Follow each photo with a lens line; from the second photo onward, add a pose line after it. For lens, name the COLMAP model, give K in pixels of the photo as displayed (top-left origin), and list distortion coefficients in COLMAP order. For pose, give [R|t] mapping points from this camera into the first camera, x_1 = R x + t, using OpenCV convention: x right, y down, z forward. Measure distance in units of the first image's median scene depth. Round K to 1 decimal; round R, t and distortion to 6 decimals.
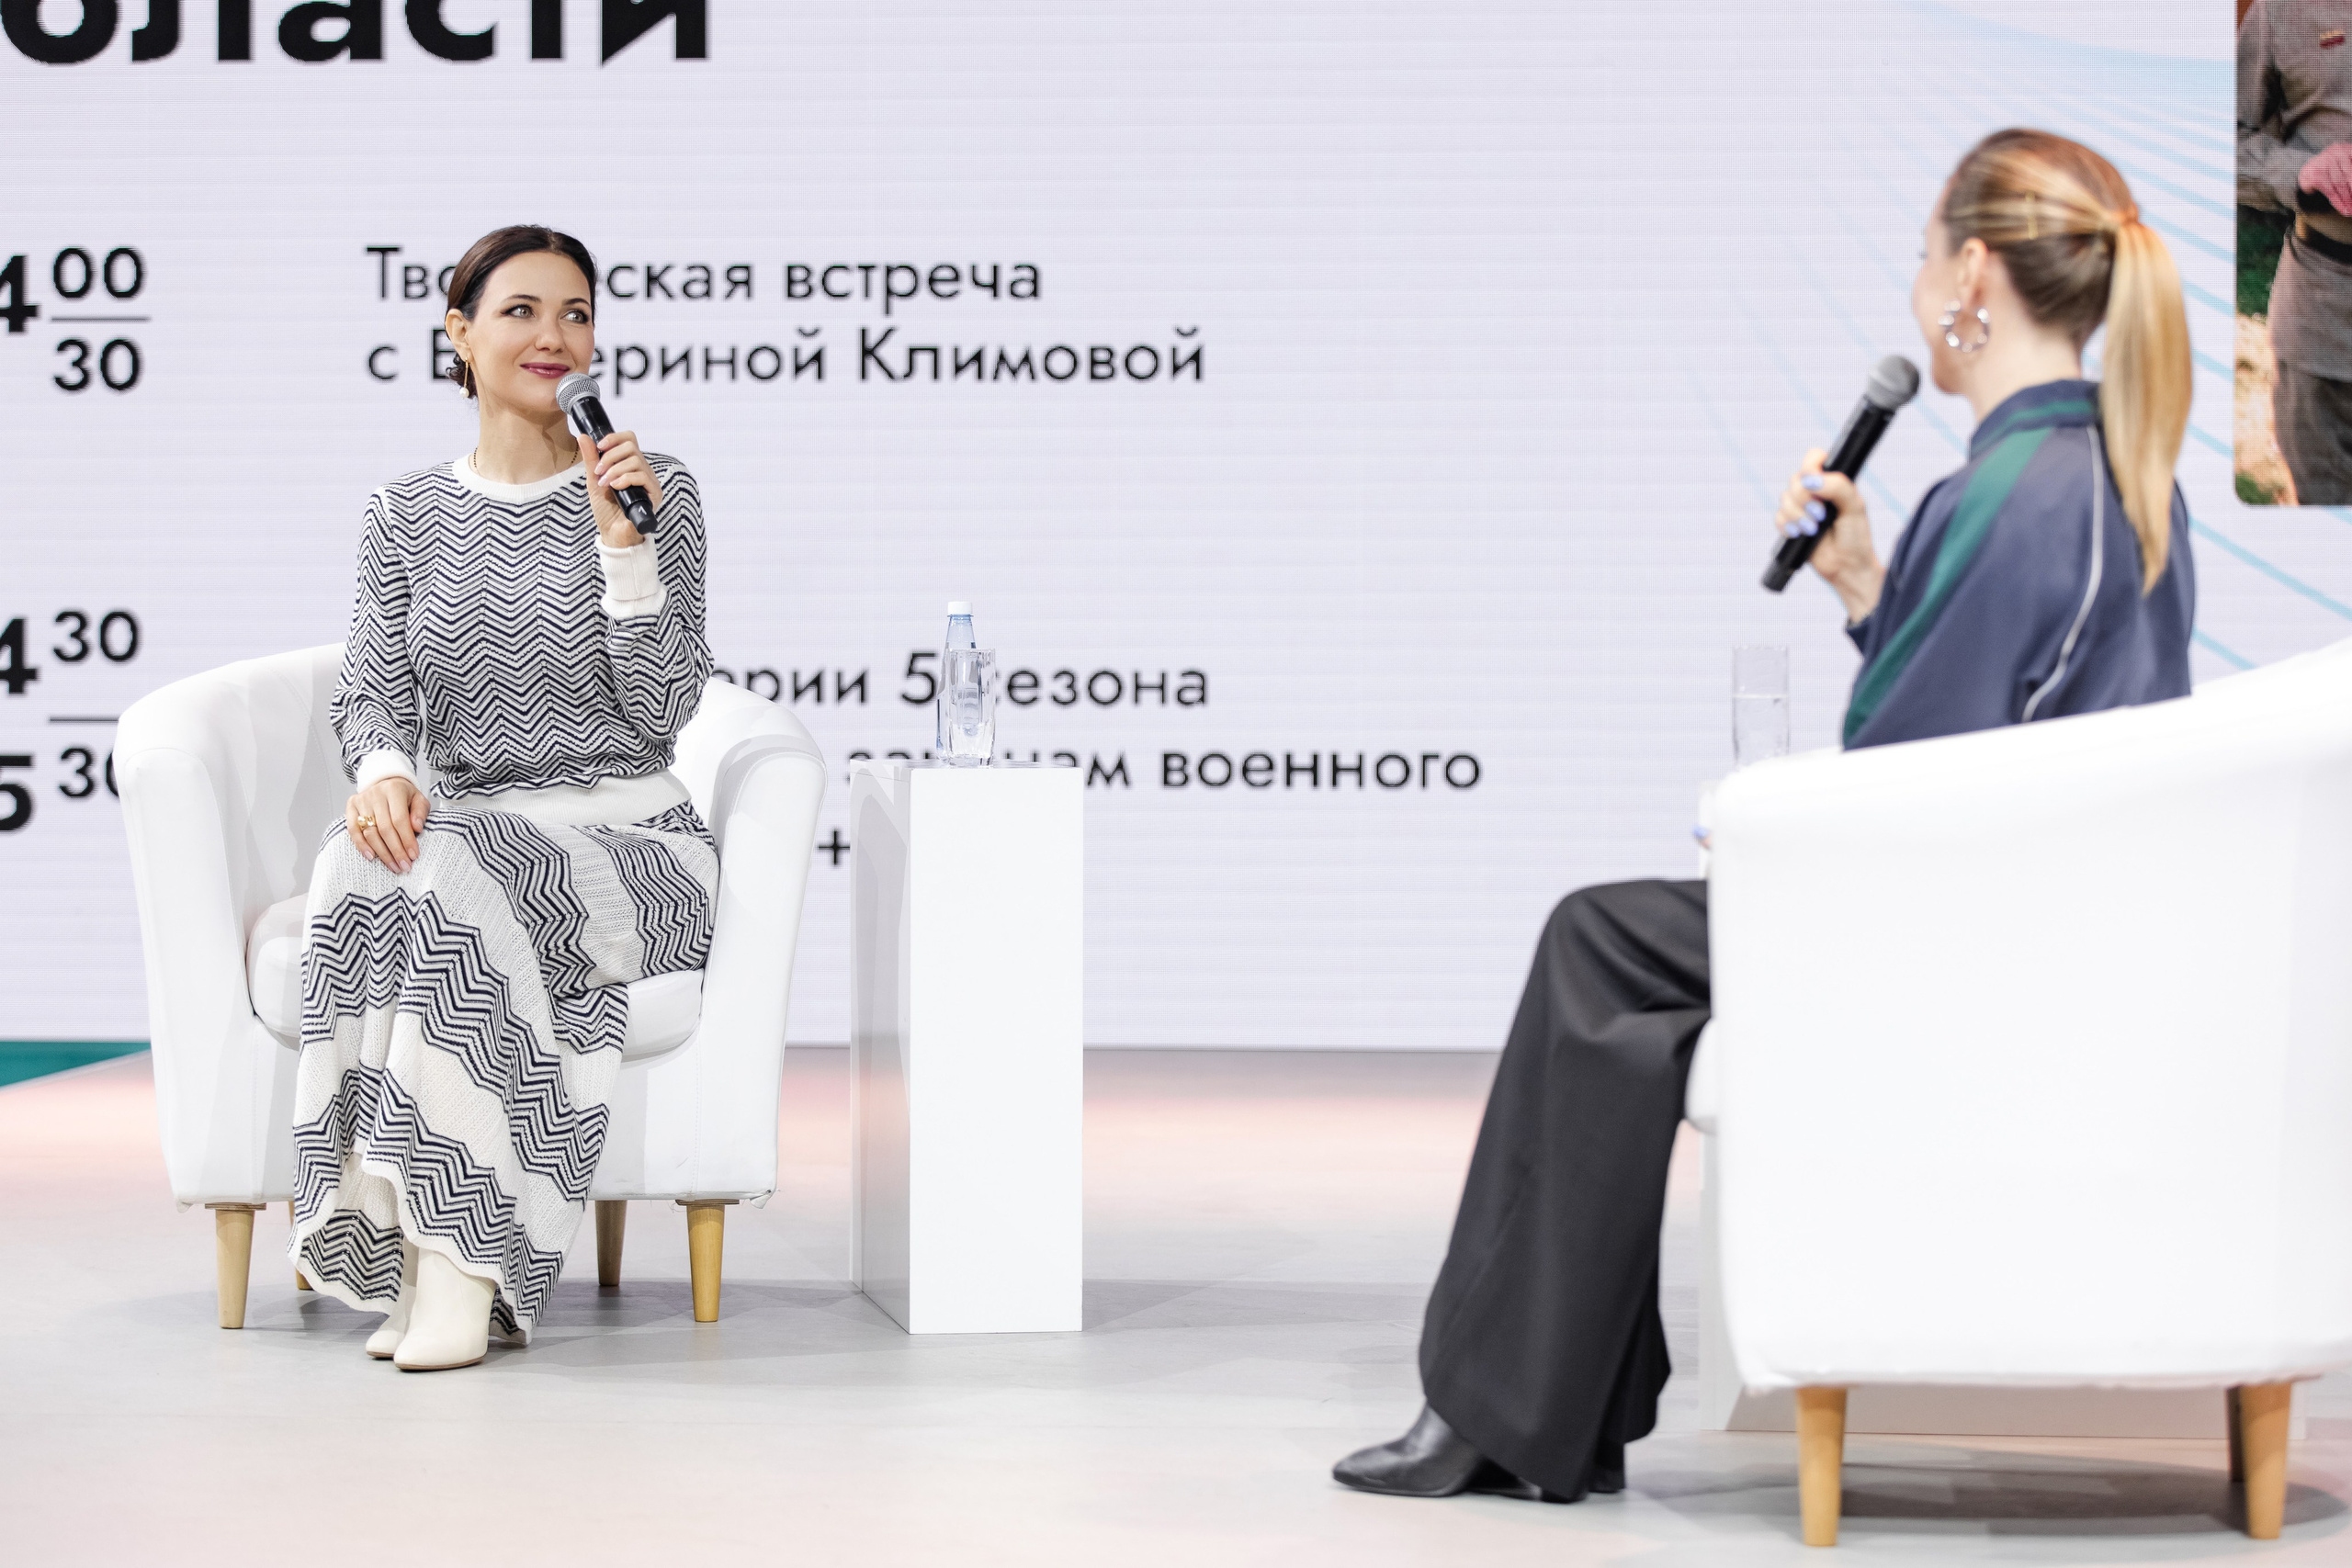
lens RADIAL K [[6233.2, 0, 1182.1], [0, 6233.2, 781.9], [0, 0, 1]] dist [-0.094356, 0.000000]
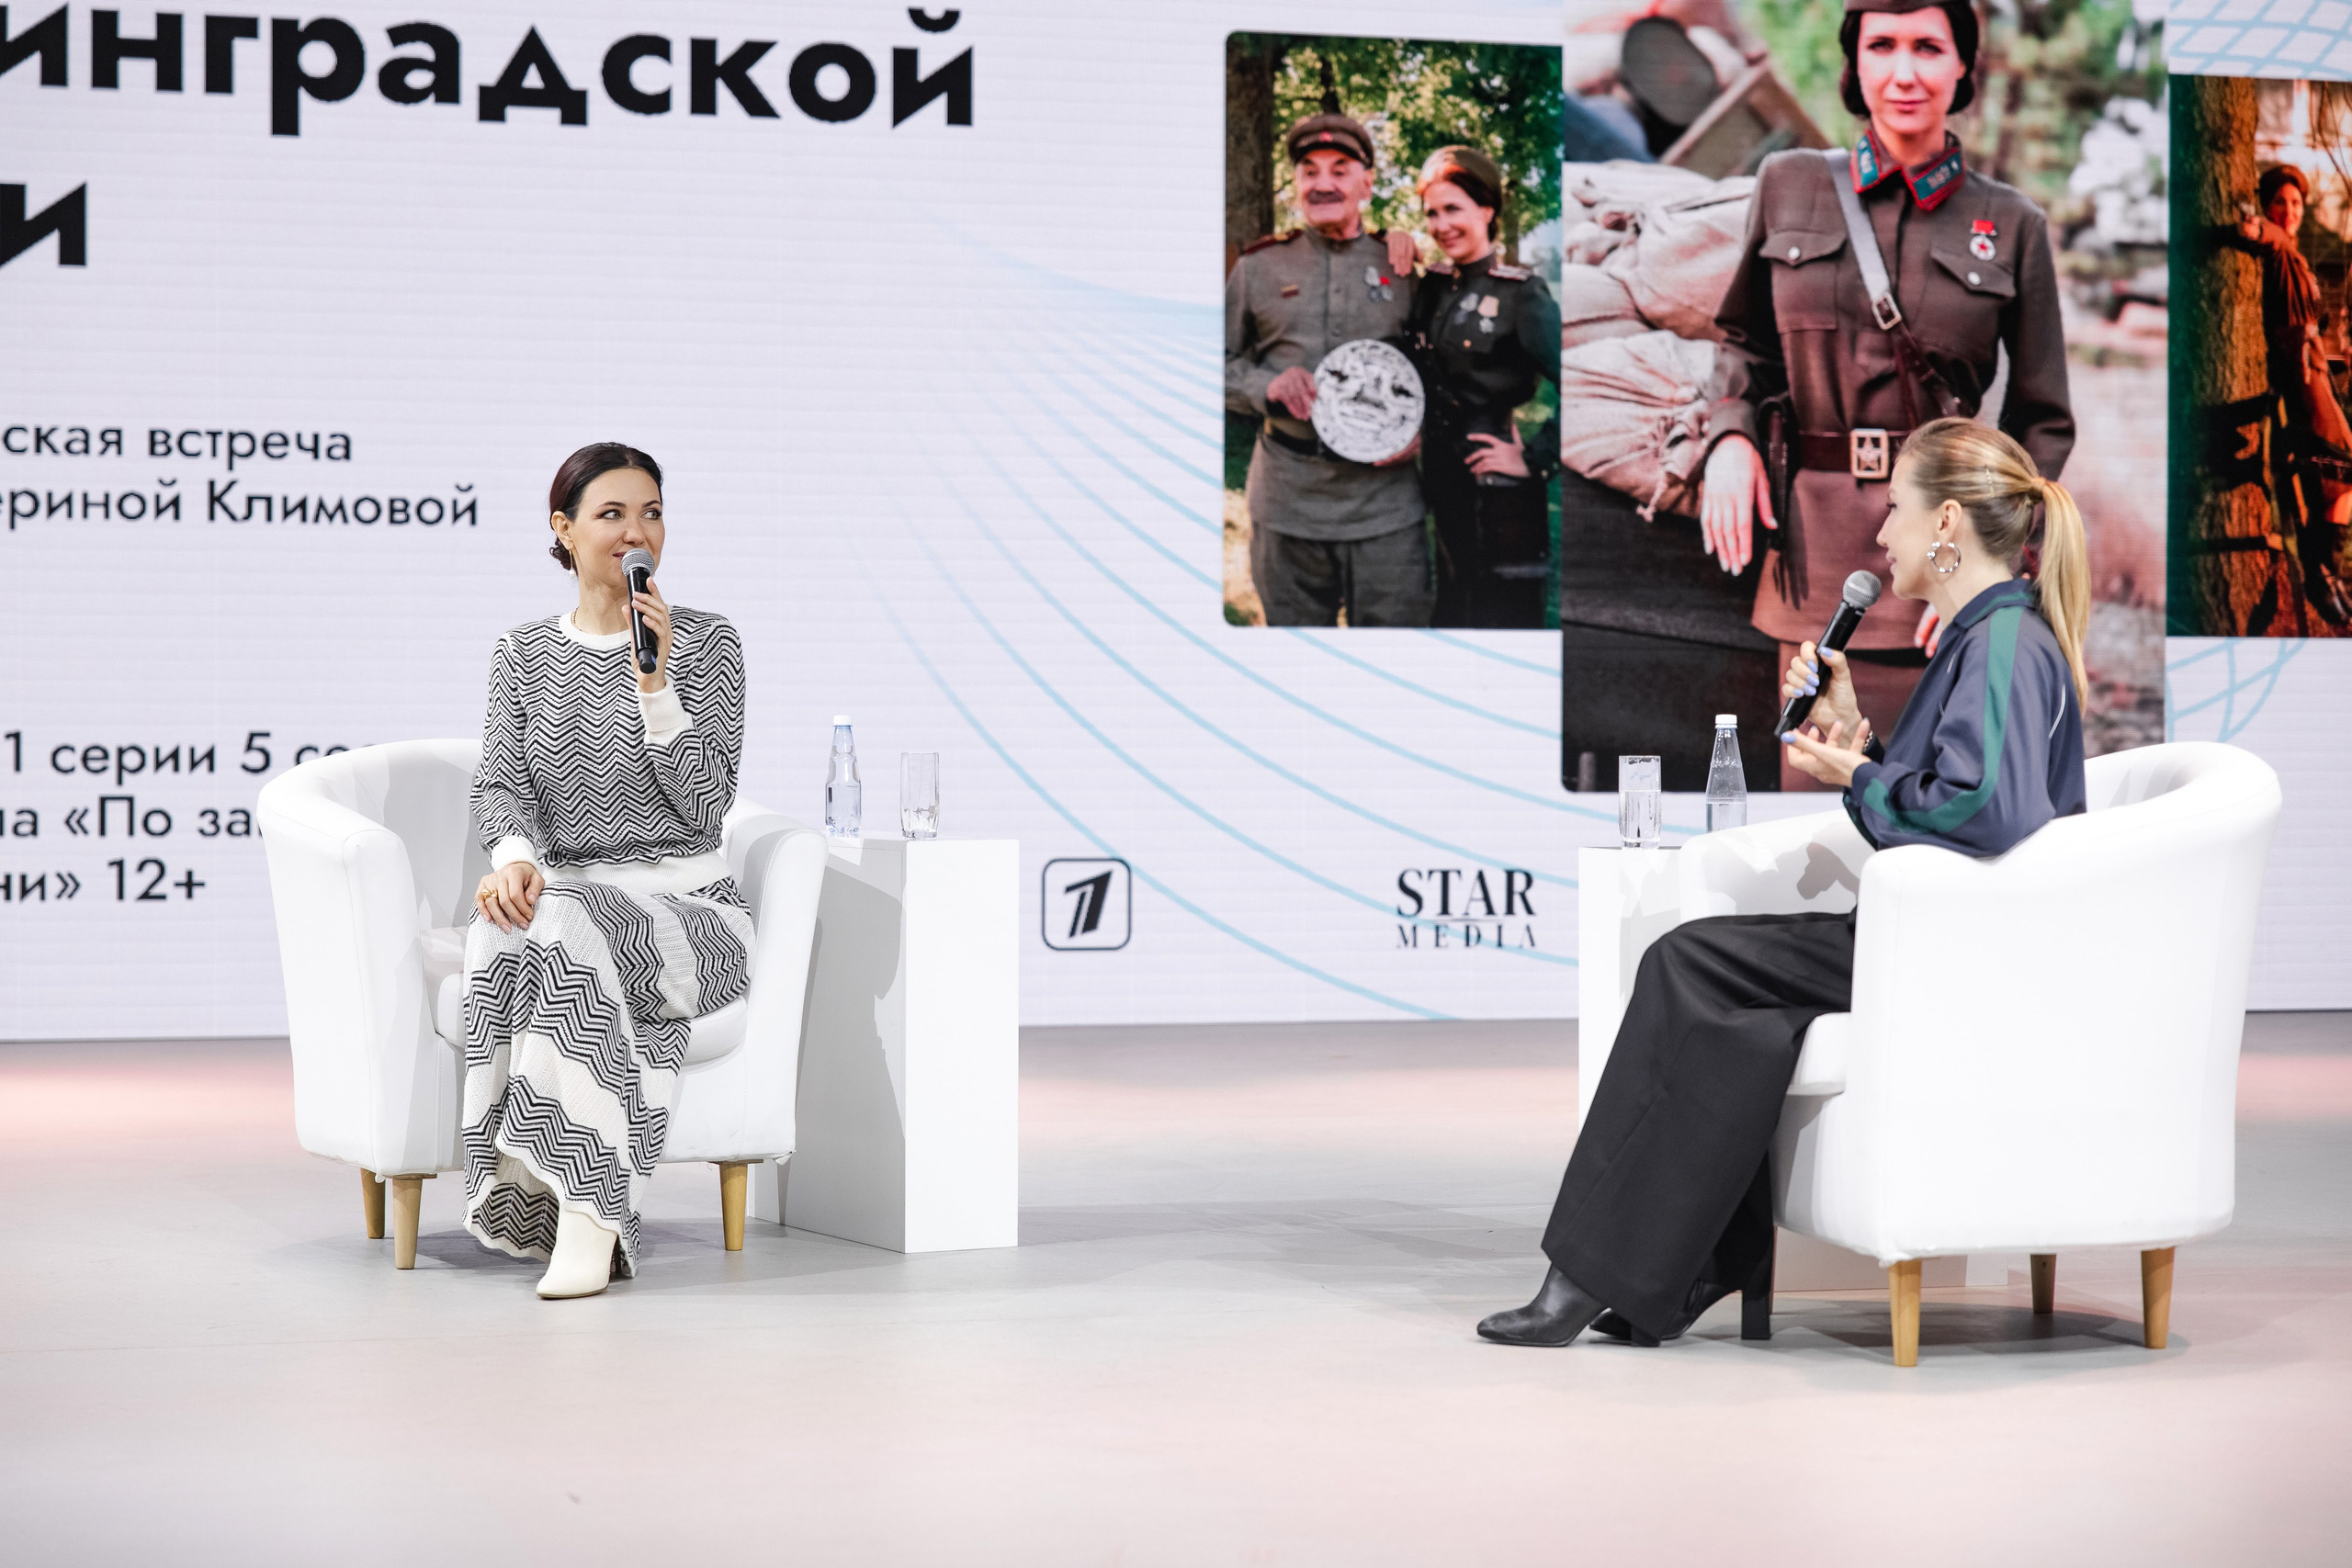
lens RADIAL K [[4974.6, 0, 1289.3], [0, 4974.6, 753.1], [0, 0, 1]] dist [0.057493, 0.000000]
pose [[0.935682, -0.001699, 0.352841, -0.208209], [0.004113, 0.999973, -0.006090, -0.009436], [-0.352822, 0.007150, 0.935663, -0.042414]]
